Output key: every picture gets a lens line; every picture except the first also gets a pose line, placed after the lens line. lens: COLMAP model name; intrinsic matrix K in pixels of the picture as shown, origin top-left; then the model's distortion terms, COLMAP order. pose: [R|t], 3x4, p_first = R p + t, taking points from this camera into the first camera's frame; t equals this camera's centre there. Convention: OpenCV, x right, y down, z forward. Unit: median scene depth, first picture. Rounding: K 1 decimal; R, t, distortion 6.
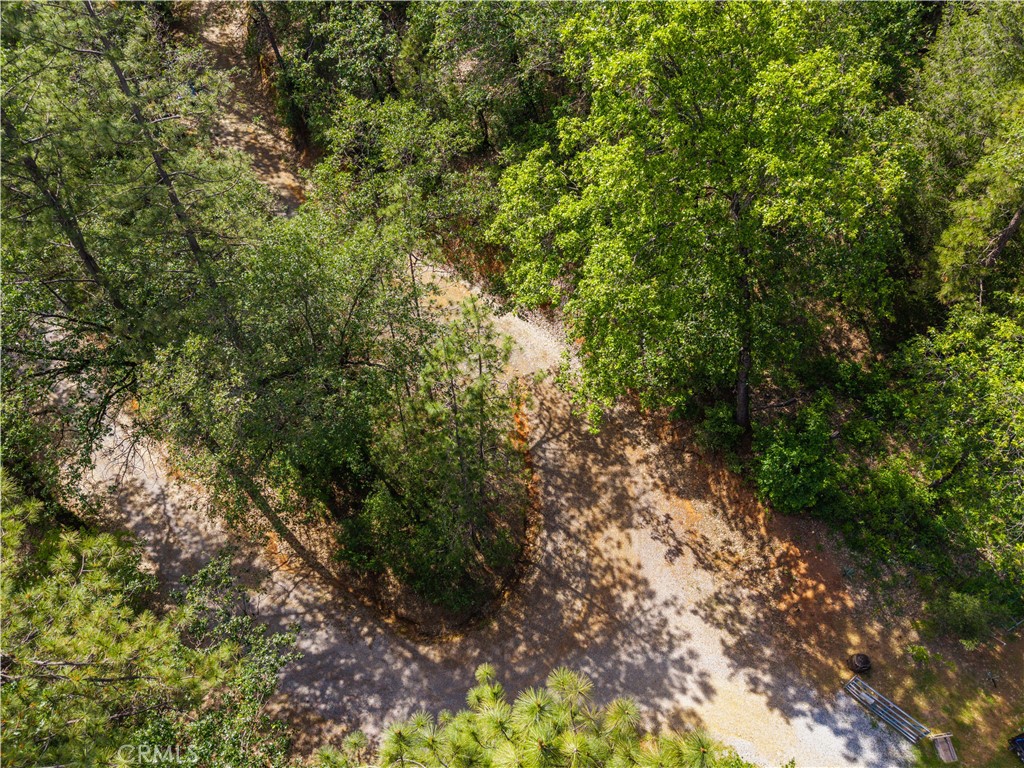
lens RADIAL K [[685.8, 0, 517.8], [0, 685.8, 378.7], [0, 0, 1]] dist [0.023258, -0.022178]
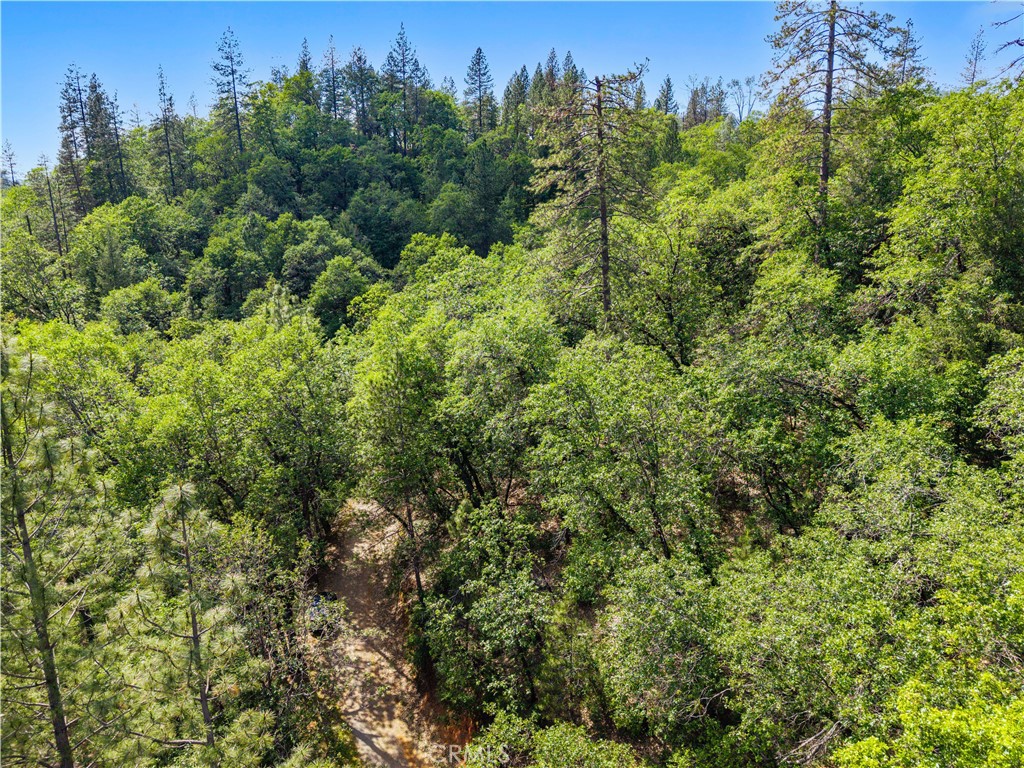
lens RADIAL K [[685.8, 0, 519.7], [0, 685.8, 382.0], [0, 0, 1]] dist [0.023258, -0.022178]
pose [[0.986154, 0.017579, -0.164900, -0.074466], [-0.114805, 0.789926, -0.602359, -0.179490], [0.119669, 0.612950, 0.781007, 0.116267]]
